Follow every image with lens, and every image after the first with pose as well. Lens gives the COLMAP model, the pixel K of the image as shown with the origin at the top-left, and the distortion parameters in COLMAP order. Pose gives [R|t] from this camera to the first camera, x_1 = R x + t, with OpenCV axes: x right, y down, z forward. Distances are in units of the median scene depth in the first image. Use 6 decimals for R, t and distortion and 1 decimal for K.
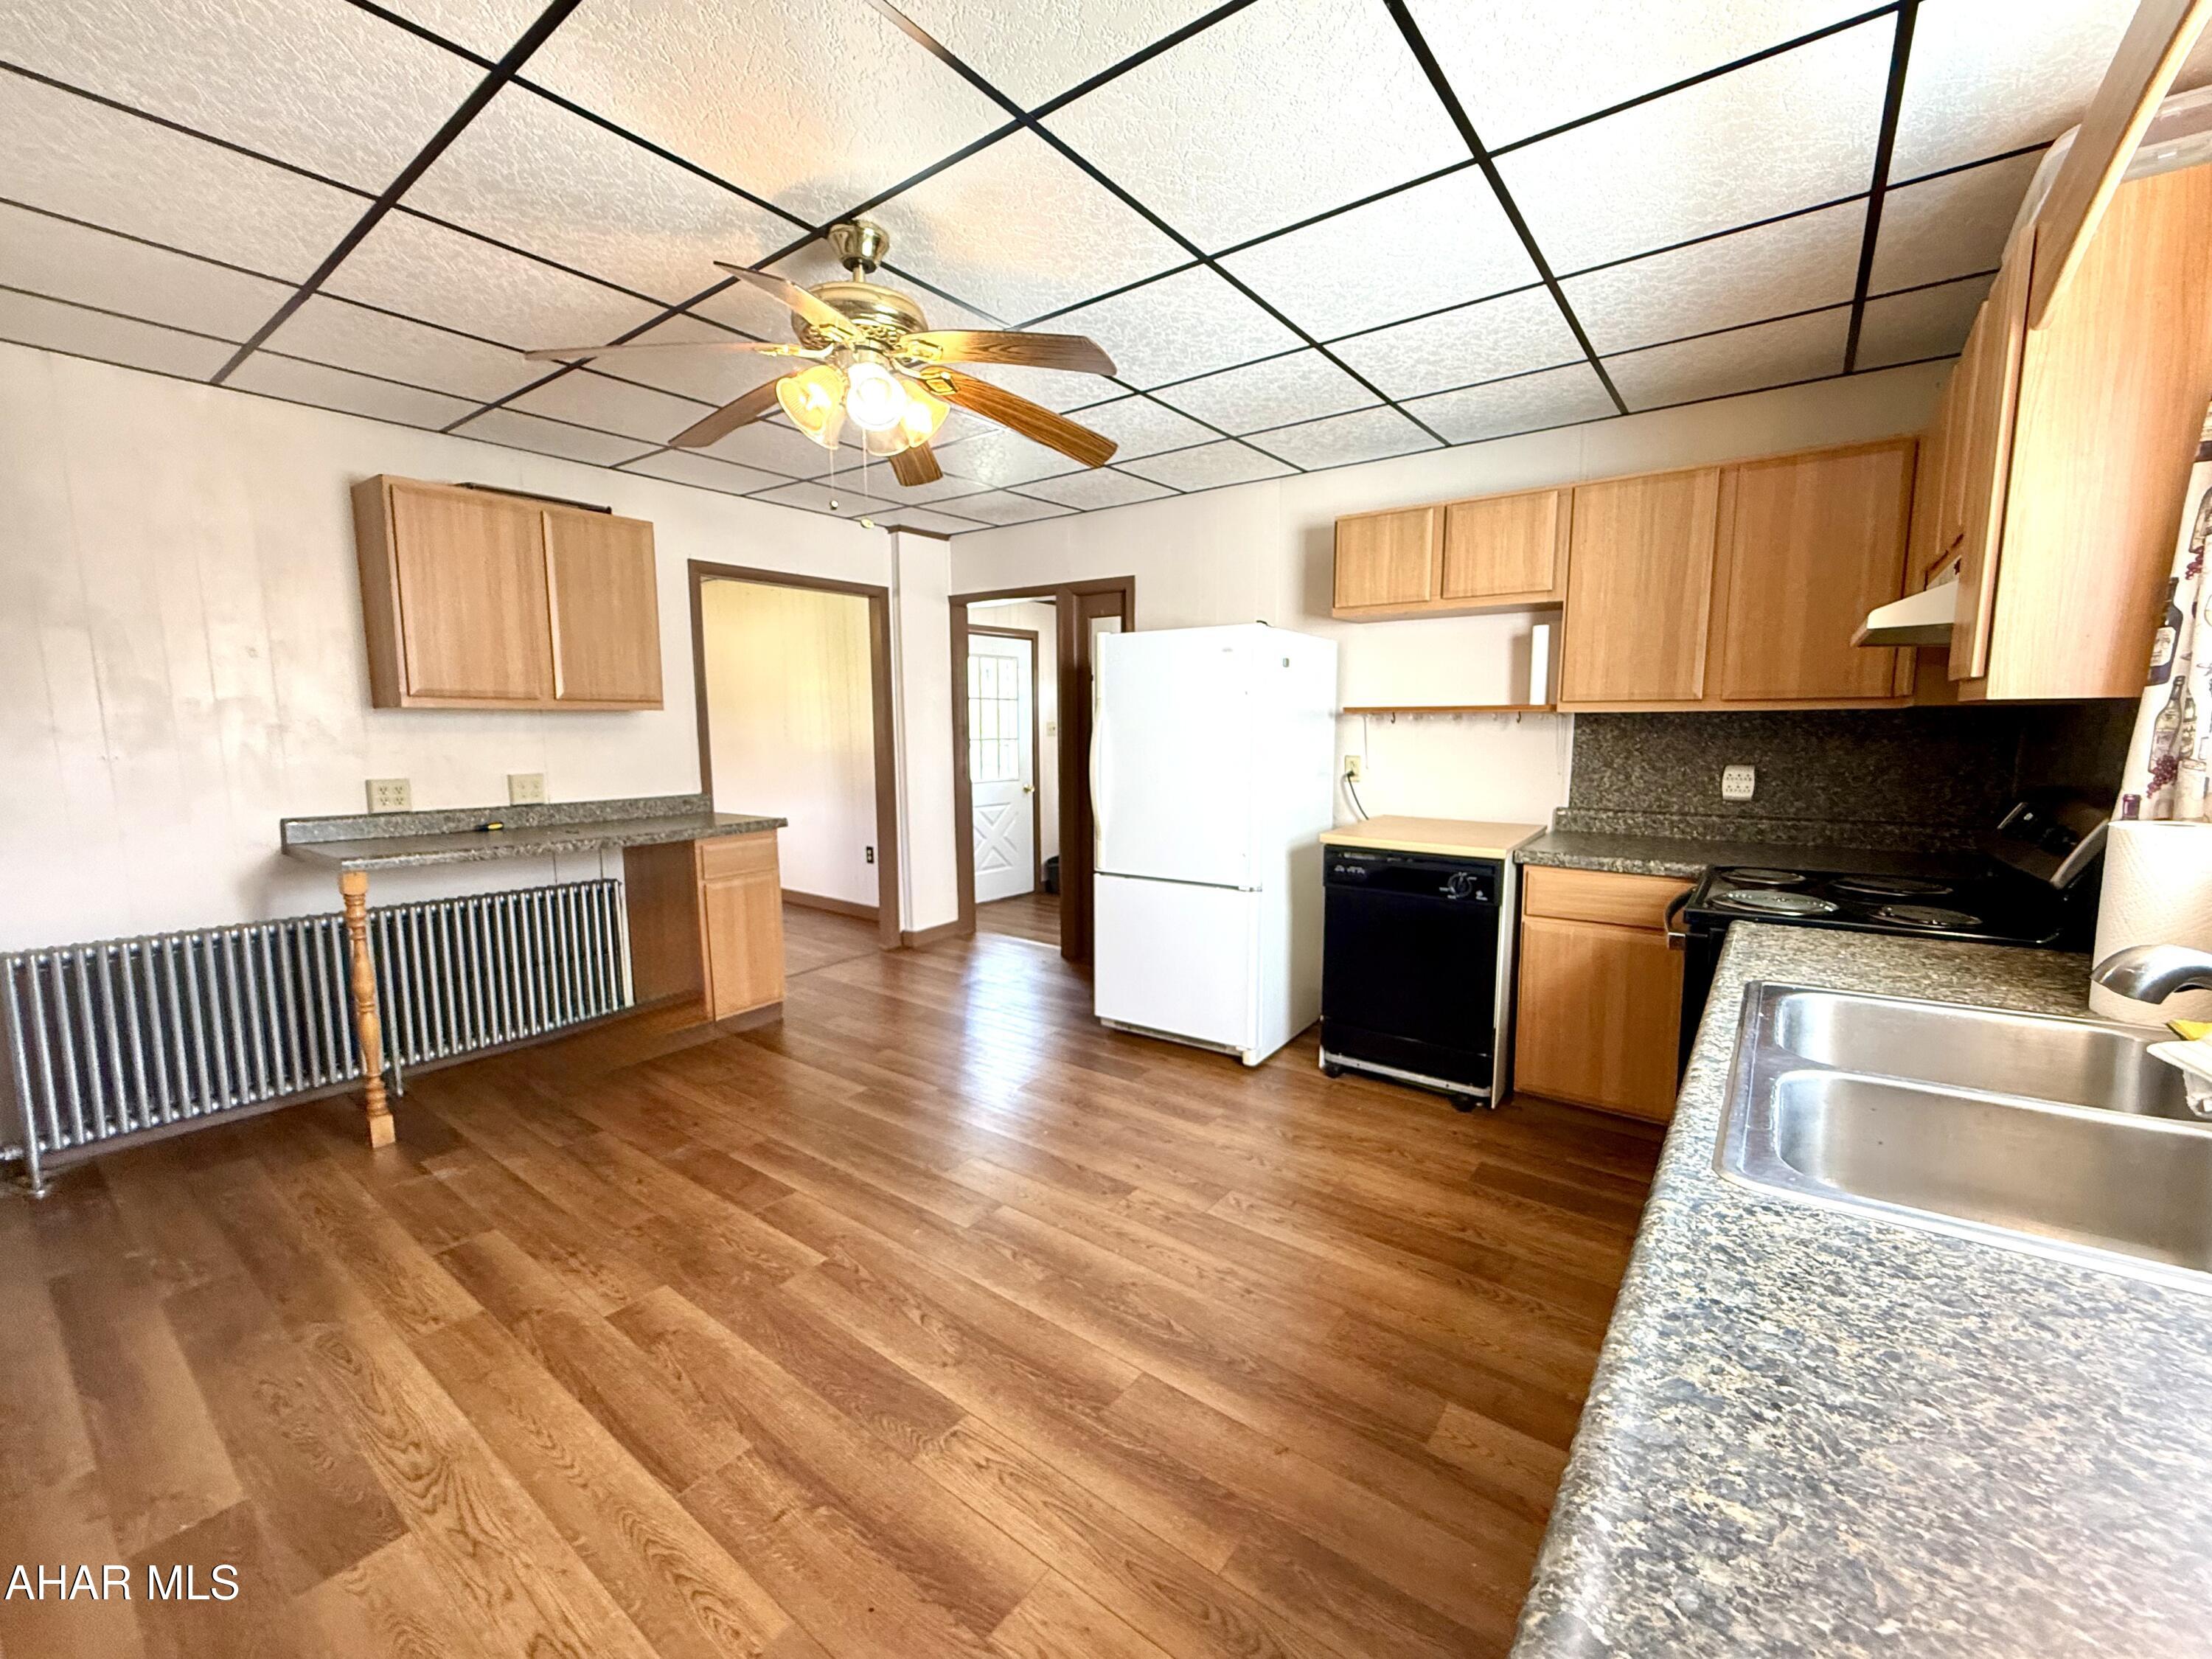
lens RADIAL K [[897.8, 0, 1103.1], [0, 897.8, 820.4], [0, 0, 1]] dist [0.000456, -0.000196]
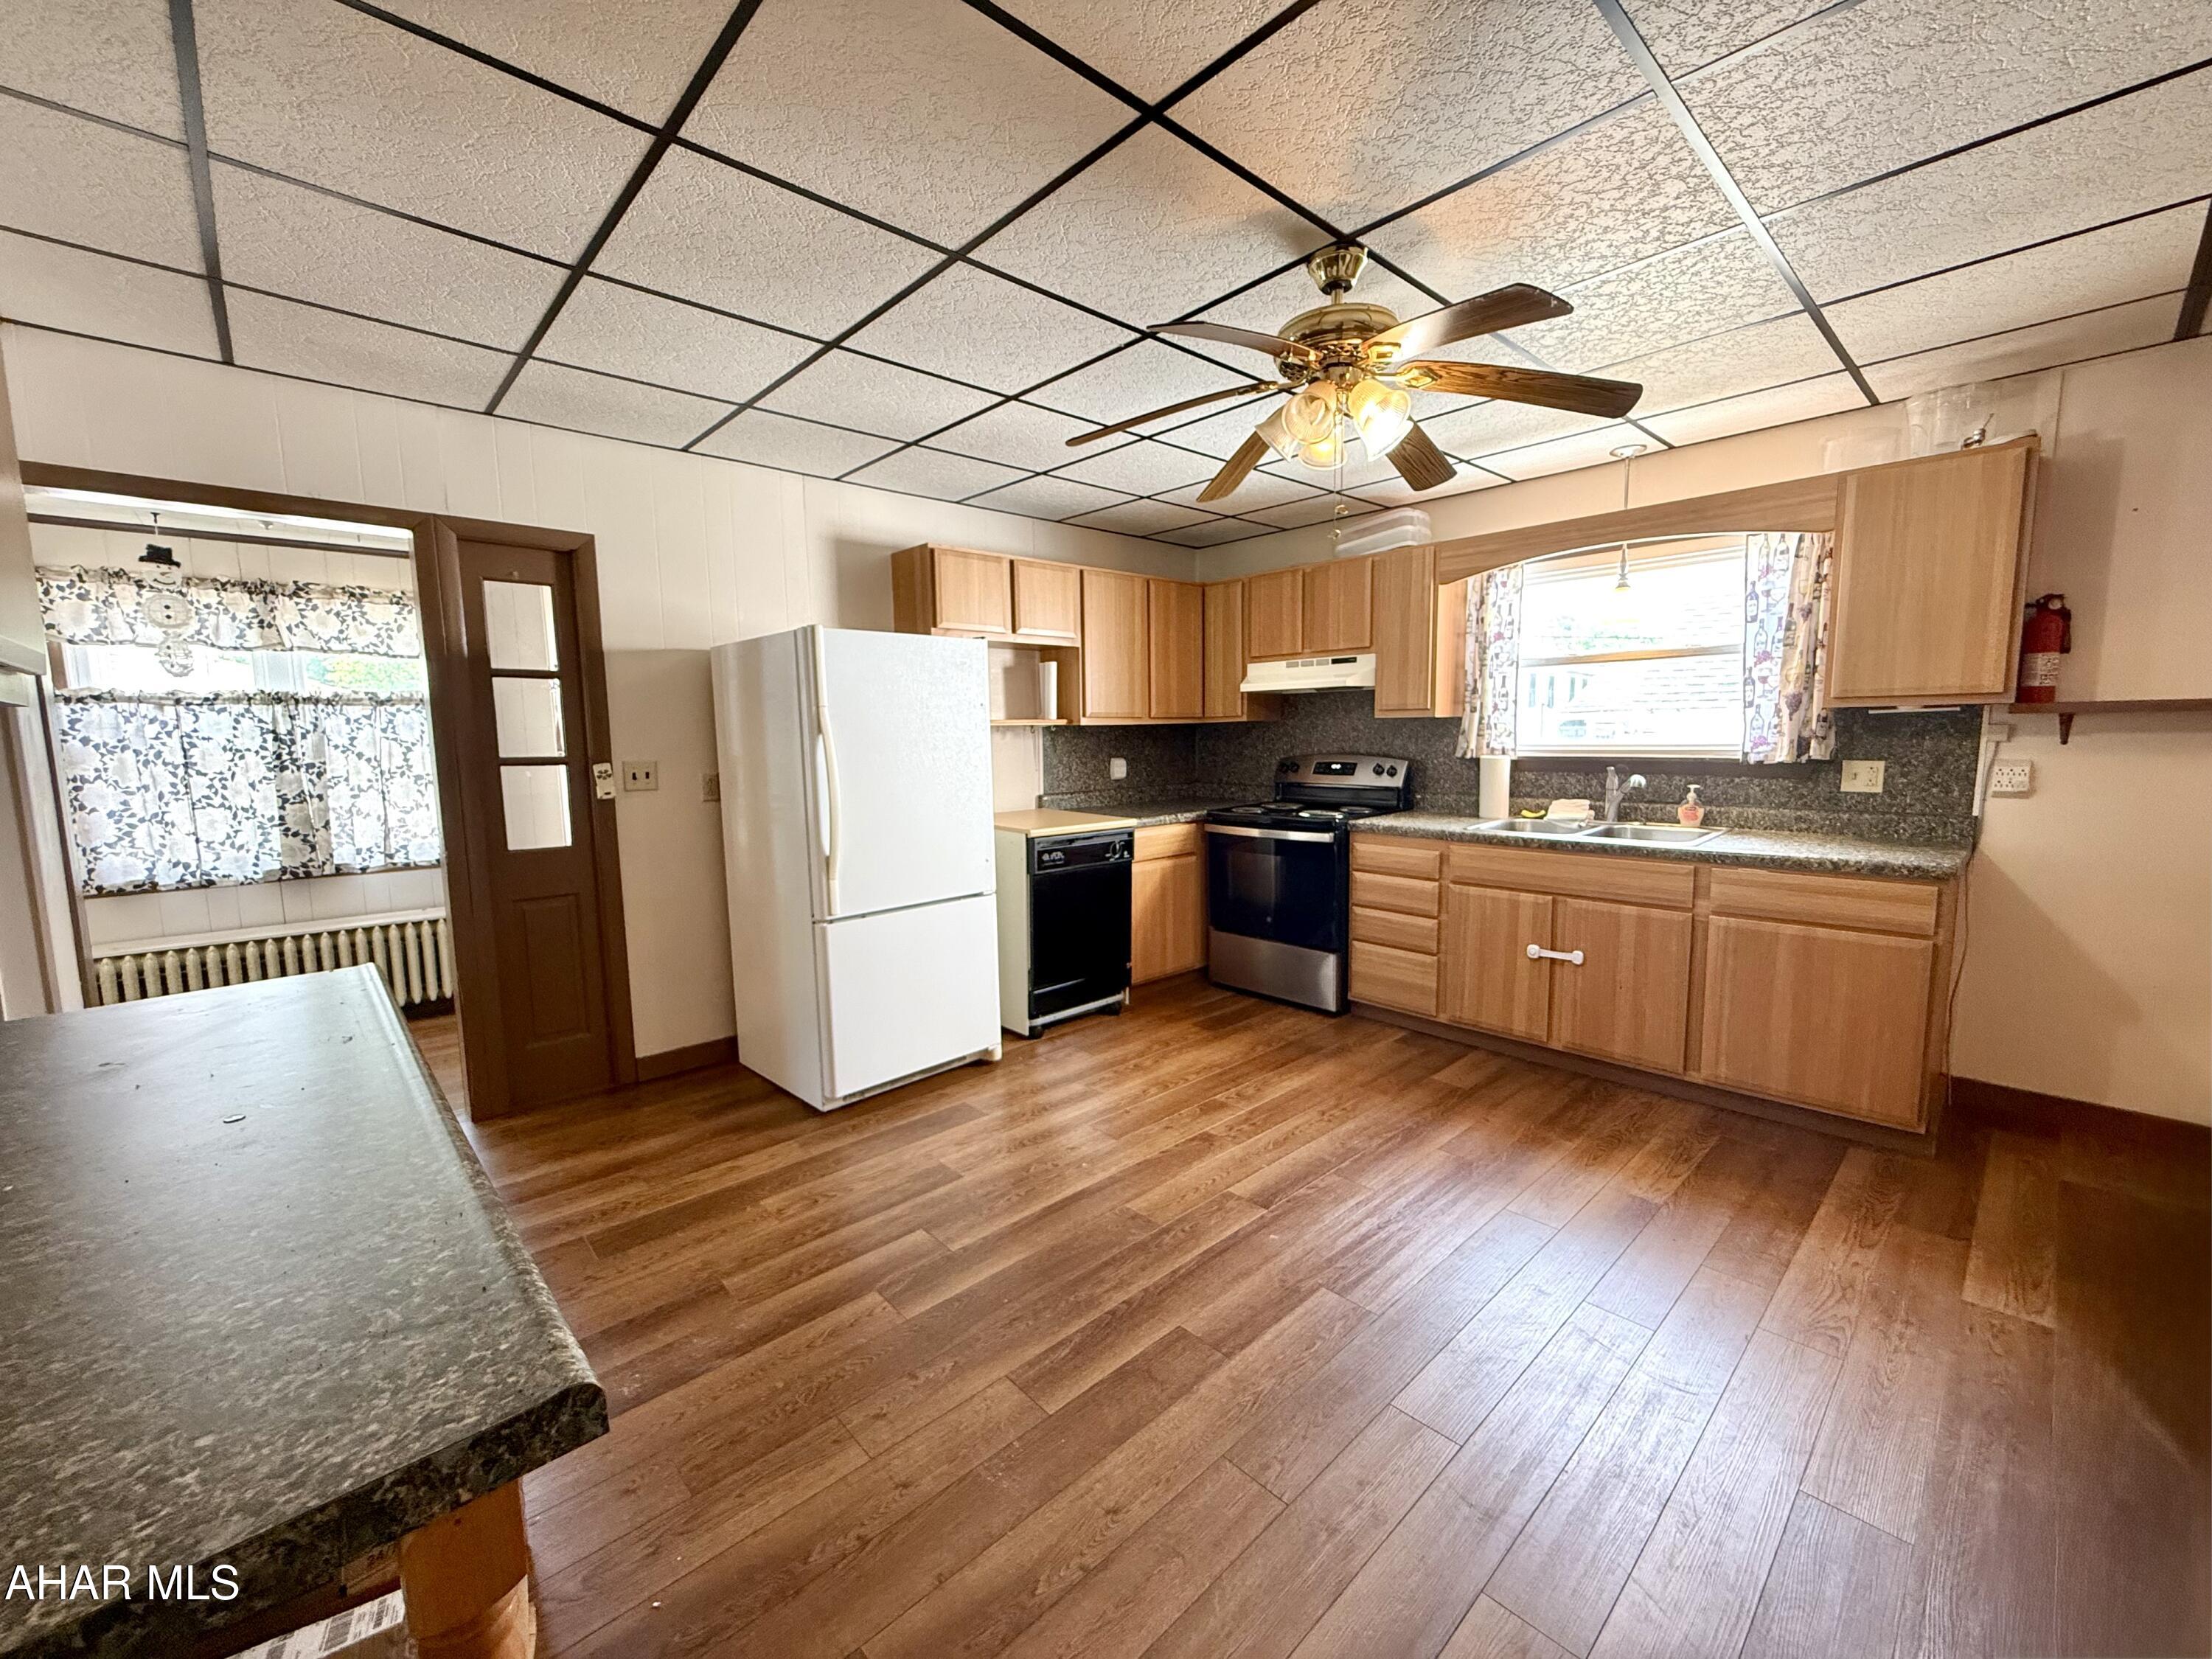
lens RADIAL K [[897.8, 0, 1101.3], [0, 897.8, 834.5], [0, 0, 1]] dist [0.000456, -0.000196]
pose [[0.164909, -0.113295, 0.979780, -0.984857], [0.114981, 0.988816, 0.094988, -0.088095], [-0.979584, 0.096992, 0.176091, 0.812263]]
